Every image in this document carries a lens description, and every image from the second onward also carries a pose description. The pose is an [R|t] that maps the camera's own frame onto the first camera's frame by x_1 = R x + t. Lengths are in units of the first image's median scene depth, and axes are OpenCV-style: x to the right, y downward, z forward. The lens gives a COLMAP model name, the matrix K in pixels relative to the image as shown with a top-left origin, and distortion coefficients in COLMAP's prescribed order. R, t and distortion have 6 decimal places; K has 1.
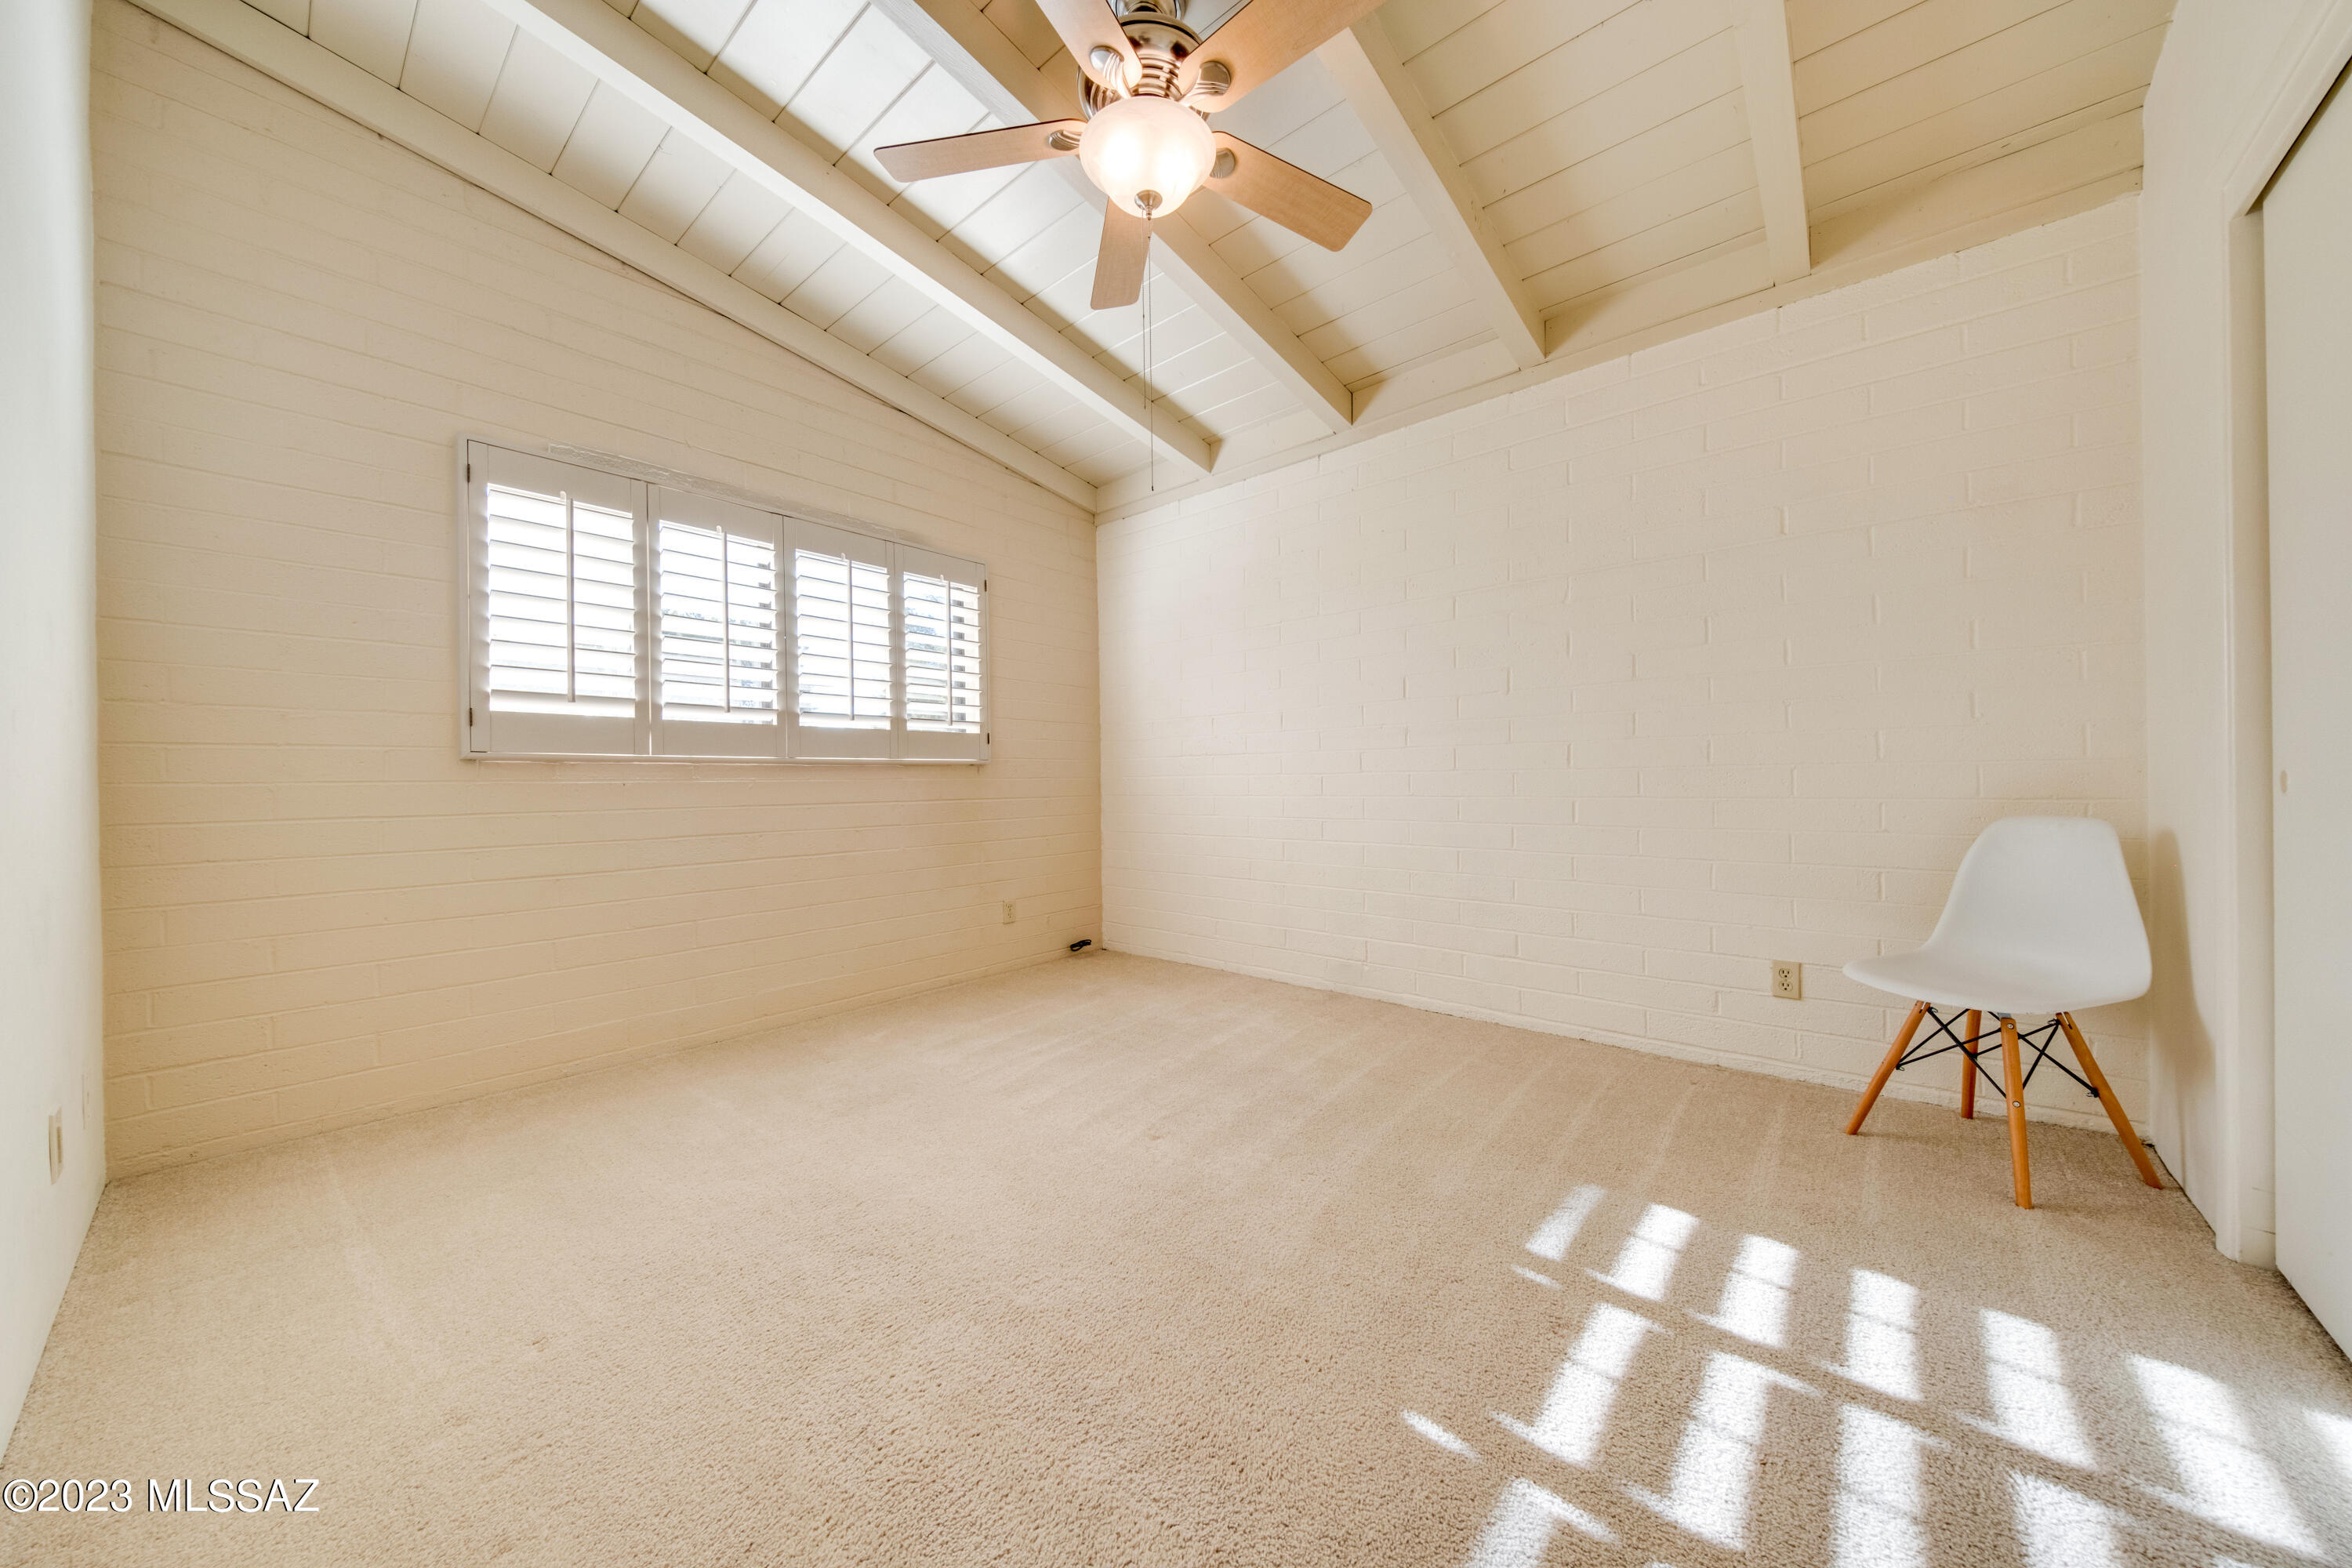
lens RADIAL K [[795.3, 0, 1160.1], [0, 795.3, 794.7], [0, 0, 1]] dist [-0.018368, -0.000129]
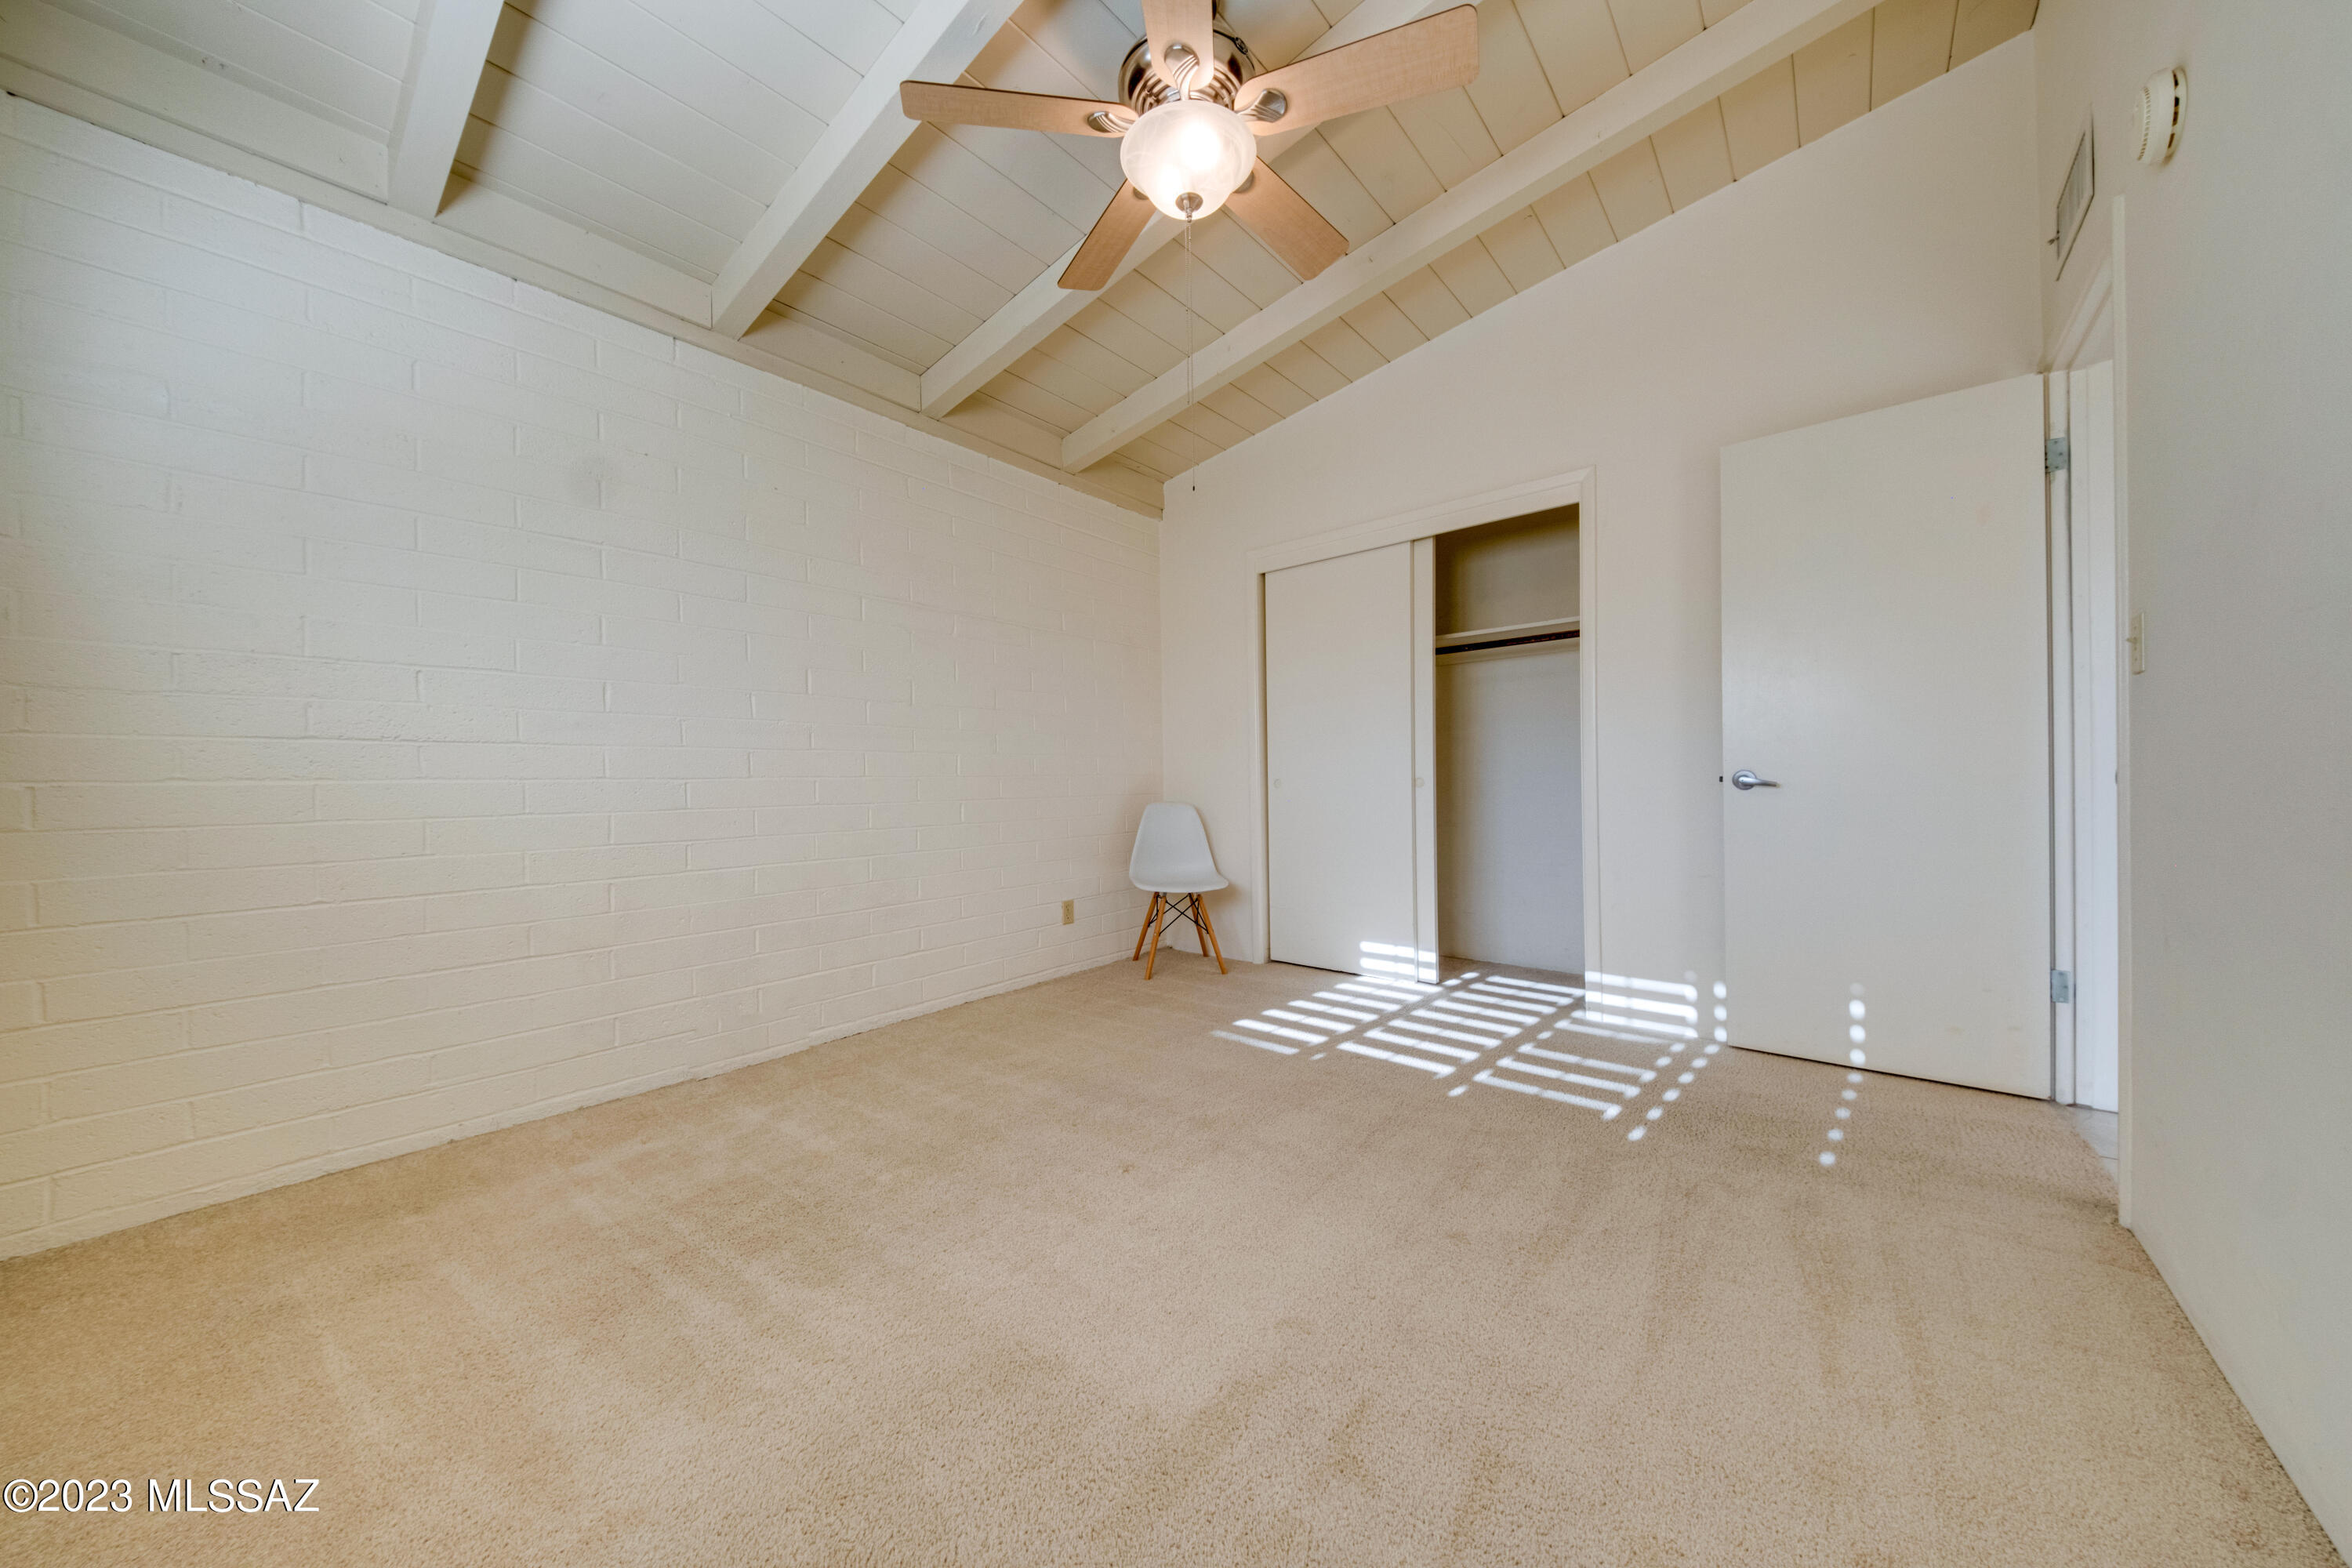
lens RADIAL K [[795.3, 0, 1160.1], [0, 795.3, 794.7], [0, 0, 1]] dist [-0.018368, -0.000129]
pose [[-0.040677, 0.001834, 0.999171, -0.577821], [0.041194, 0.999151, -0.000157, 0.006284], [-0.998323, 0.041153, -0.040718, 0.633705]]
